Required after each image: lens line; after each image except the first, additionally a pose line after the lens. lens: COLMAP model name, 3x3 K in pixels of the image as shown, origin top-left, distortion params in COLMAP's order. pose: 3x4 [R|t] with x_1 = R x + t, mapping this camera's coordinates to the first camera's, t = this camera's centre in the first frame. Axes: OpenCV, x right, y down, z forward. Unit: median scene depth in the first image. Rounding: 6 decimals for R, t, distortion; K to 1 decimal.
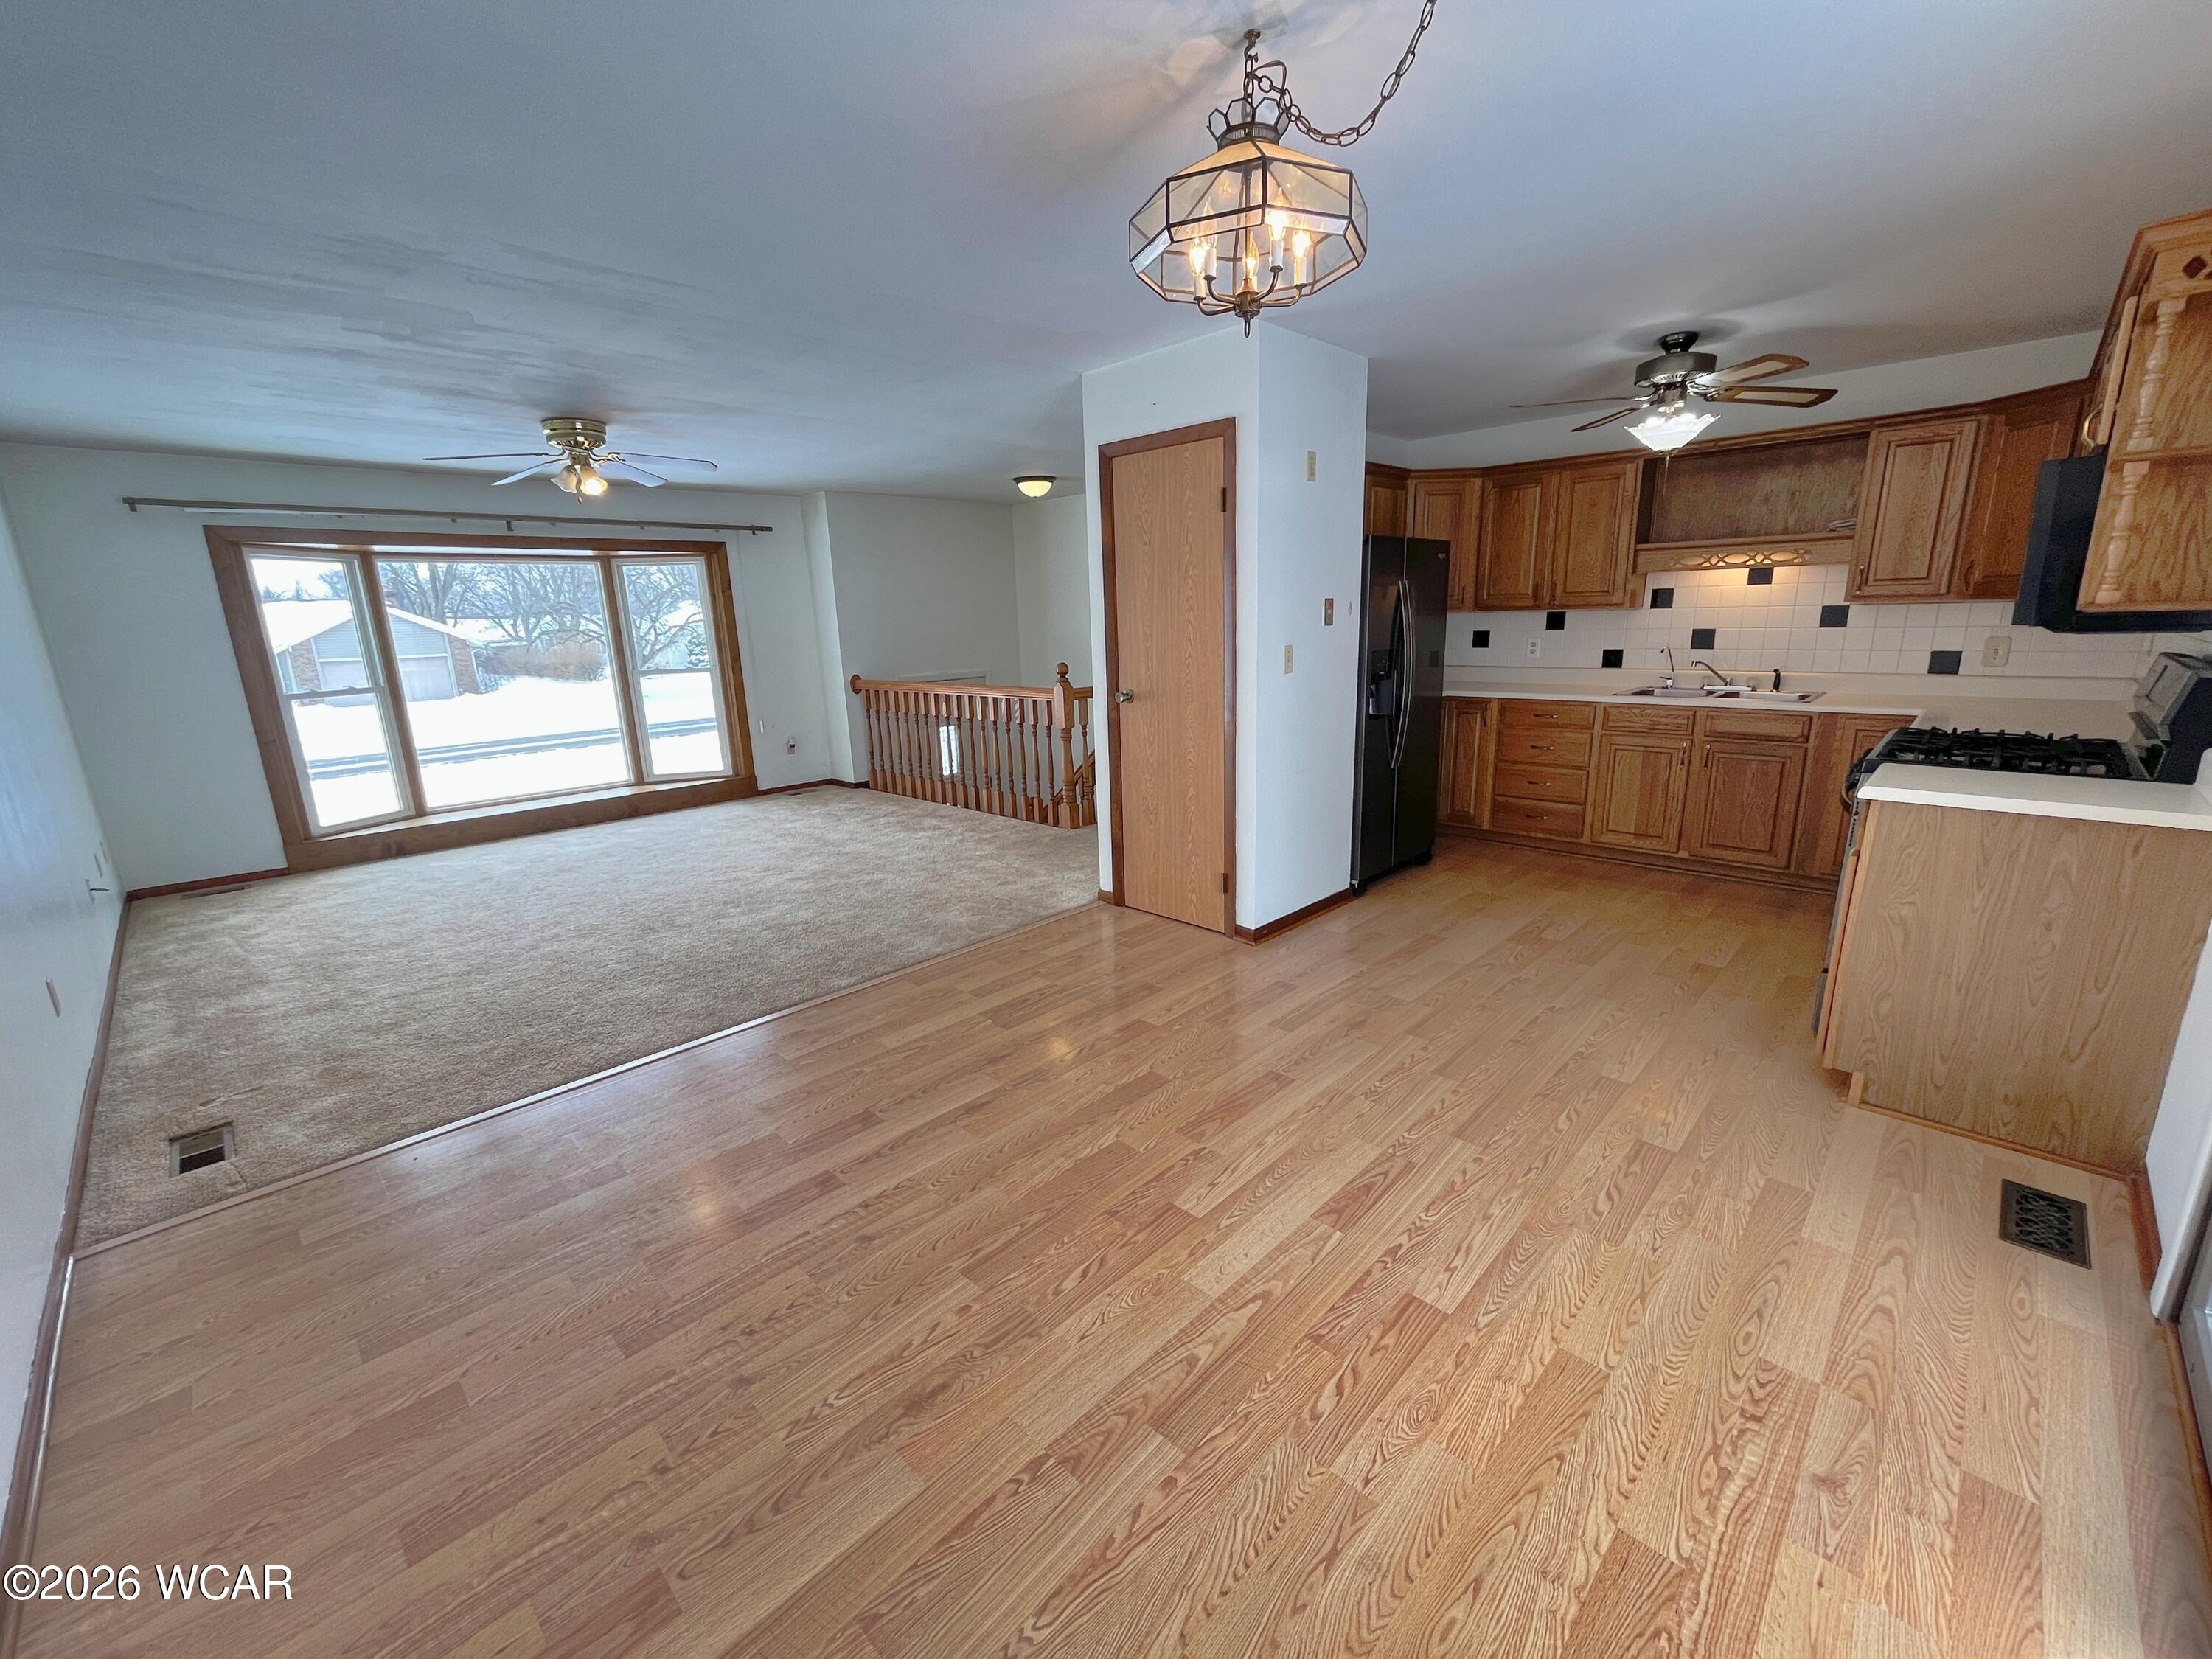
lens RADIAL K [[888.4, 0, 1102.3], [0, 888.4, 842.8], [0, 0, 1]] dist [-0.015555, 0.000375]
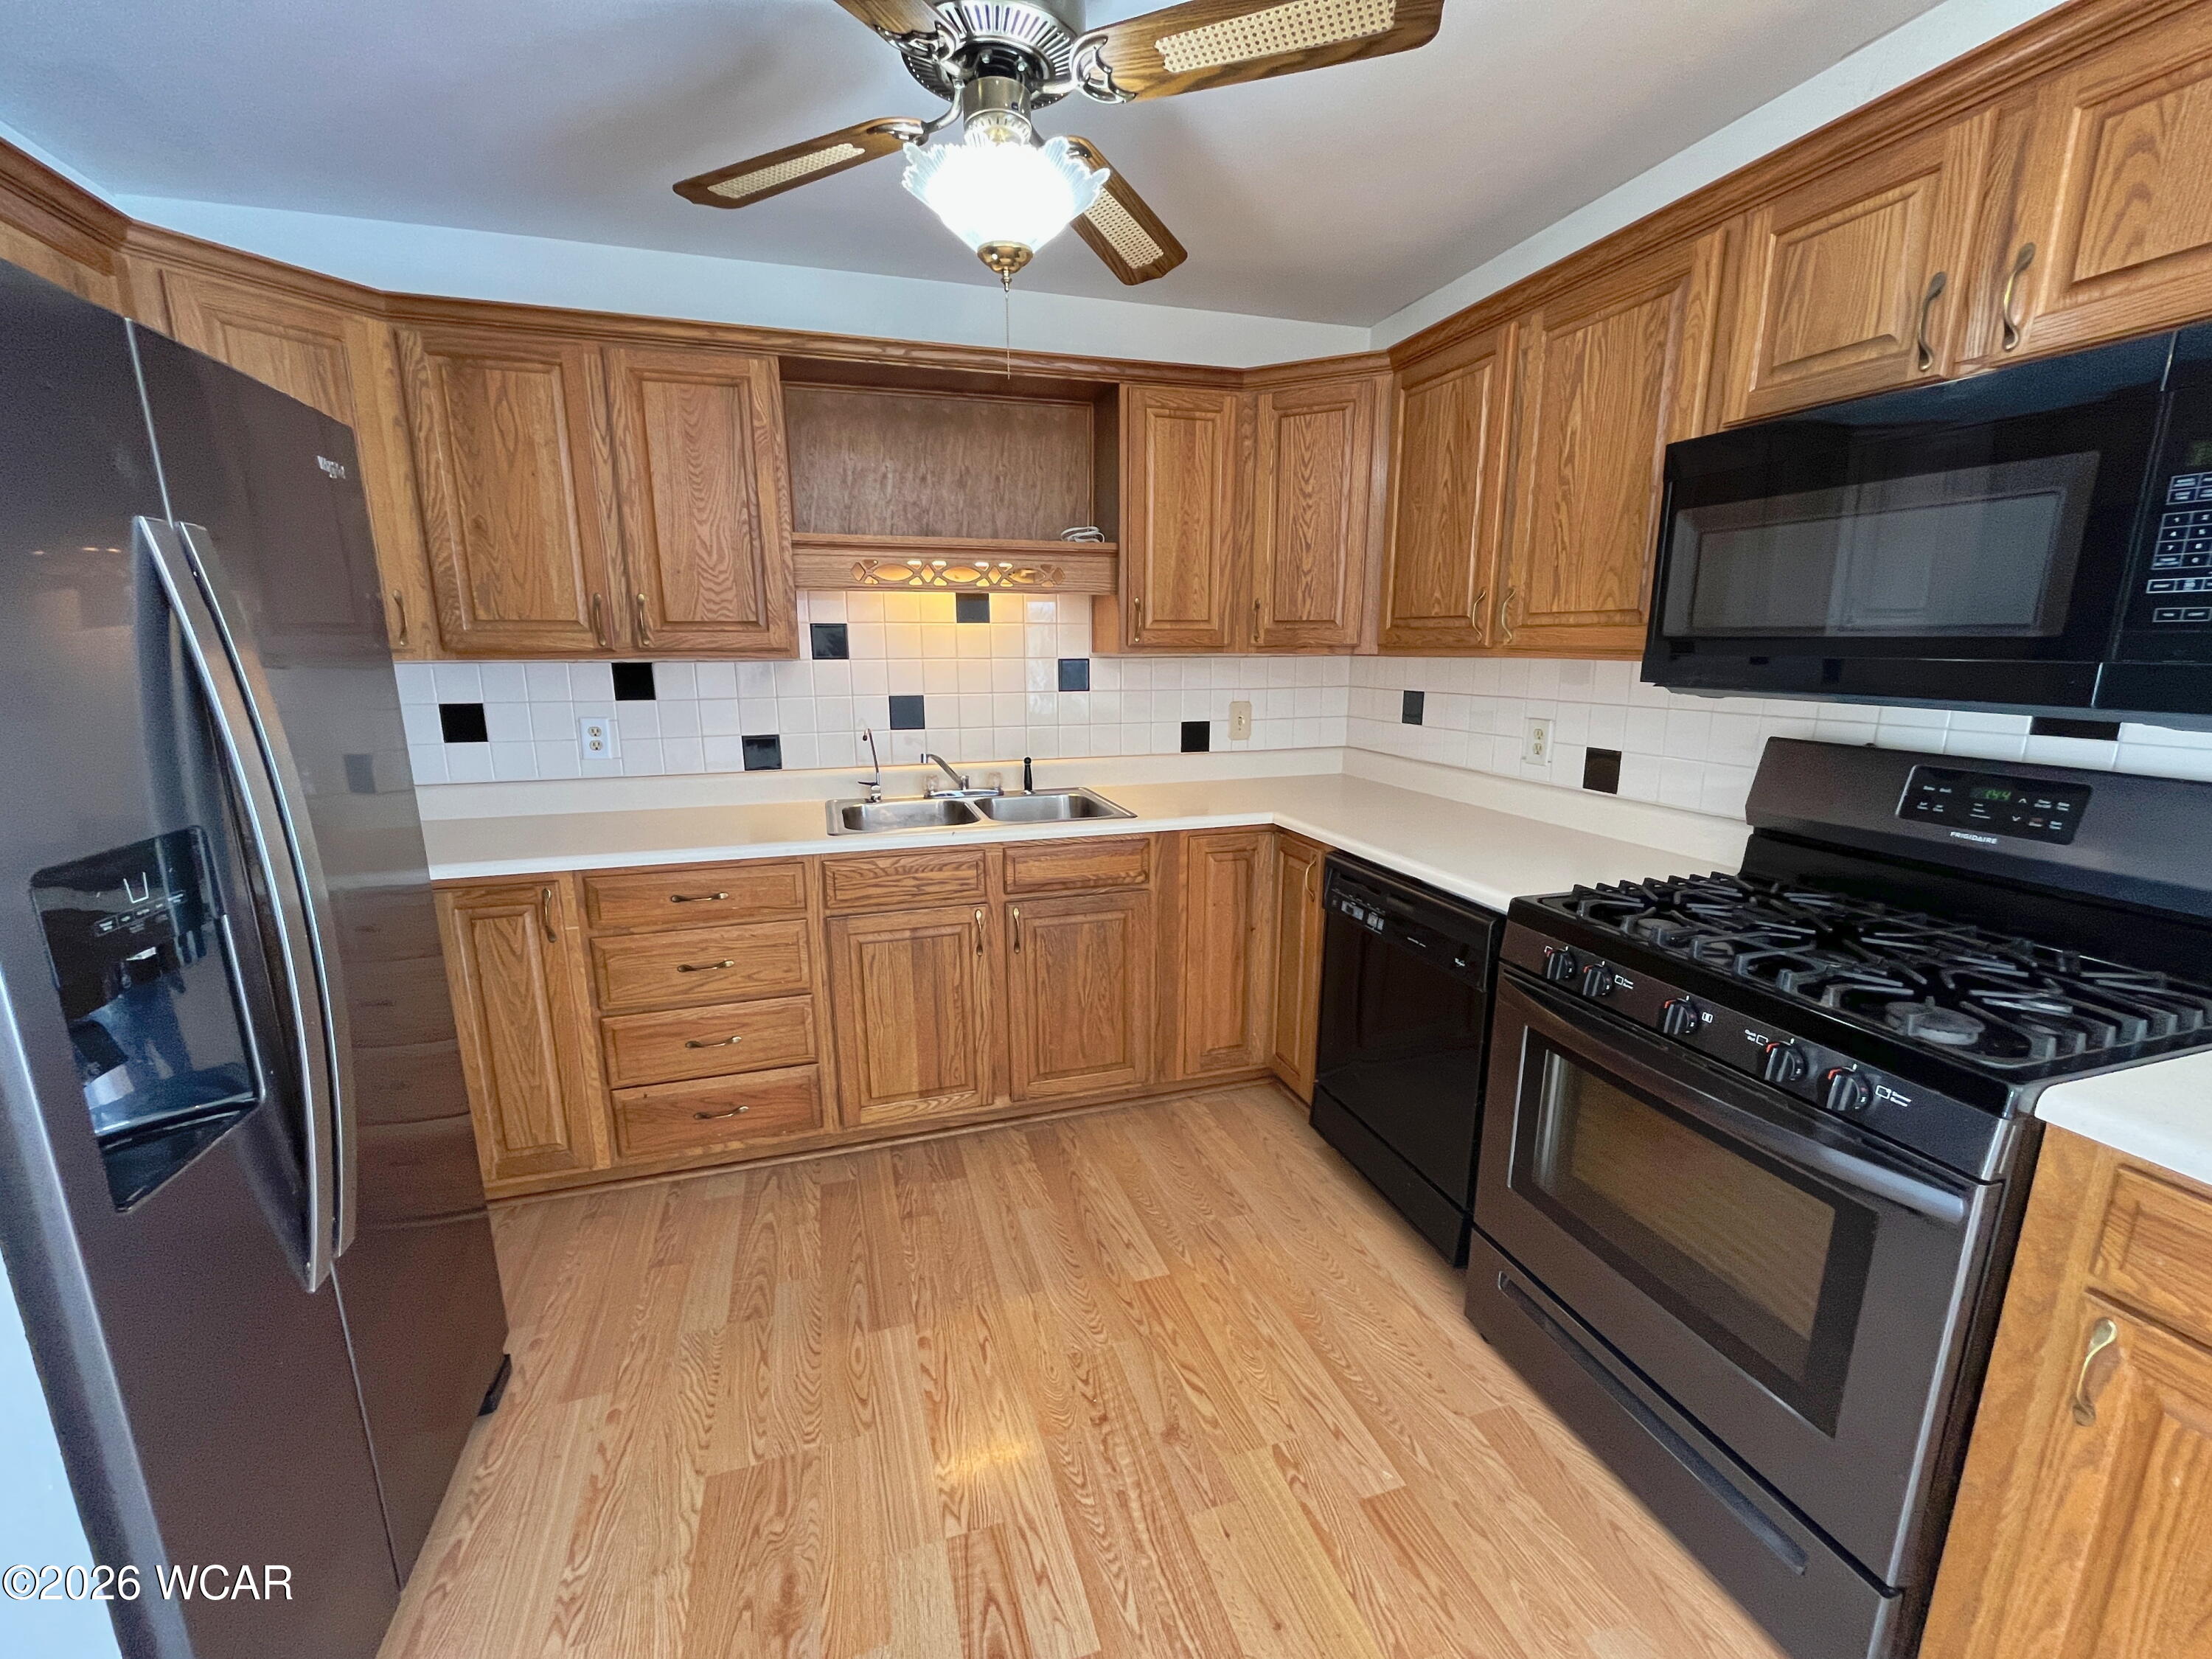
lens RADIAL K [[888.4, 0, 1102.3], [0, 888.4, 842.8], [0, 0, 1]] dist [-0.015555, 0.000375]
pose [[0.481316, -0.154694, 0.862789, 0.220688], [0.208040, 0.976339, 0.058996, -0.152362], [-0.851501, 0.151099, 0.502111, 0.598494]]
